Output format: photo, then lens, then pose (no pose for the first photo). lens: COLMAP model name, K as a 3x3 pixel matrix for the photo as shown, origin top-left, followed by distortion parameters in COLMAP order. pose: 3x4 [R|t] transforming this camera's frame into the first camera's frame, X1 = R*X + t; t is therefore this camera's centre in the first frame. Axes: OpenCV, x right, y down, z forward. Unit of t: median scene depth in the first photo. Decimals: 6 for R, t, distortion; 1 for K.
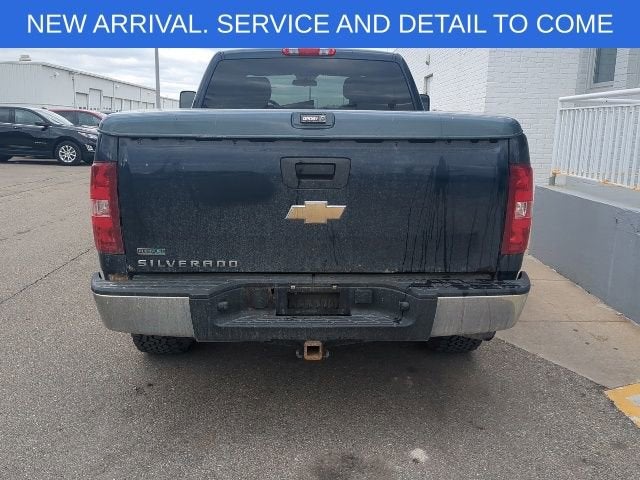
lens RADIAL K [[593.3, 0, 316.1], [0, 593.3, 240.5], [0, 0, 1]] dist [0.035004, 0.000000]
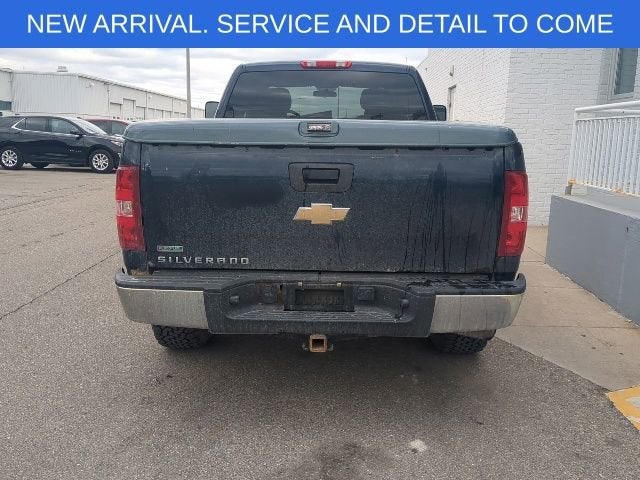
lens RADIAL K [[593.3, 0, 317.0], [0, 593.3, 239.0], [0, 0, 1]] dist [0.035004, 0.000000]
pose [[0.998897, 0.012238, -0.045322, 0.039103], [-0.013089, 0.999743, -0.018522, 0.016978], [0.045084, 0.019095, 0.998801, -0.070158]]
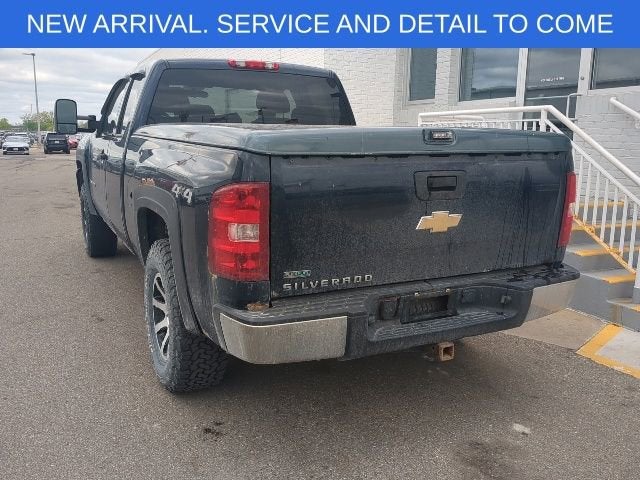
lens RADIAL K [[593.3, 0, 318.7], [0, 593.3, 239.1], [0, 0, 1]] dist [0.035004, 0.000000]
pose [[0.903201, -0.077026, 0.422251, -0.632665], [0.084745, 0.996403, 0.000490, -0.034441], [-0.420770, 0.035341, 0.906479, 0.115368]]
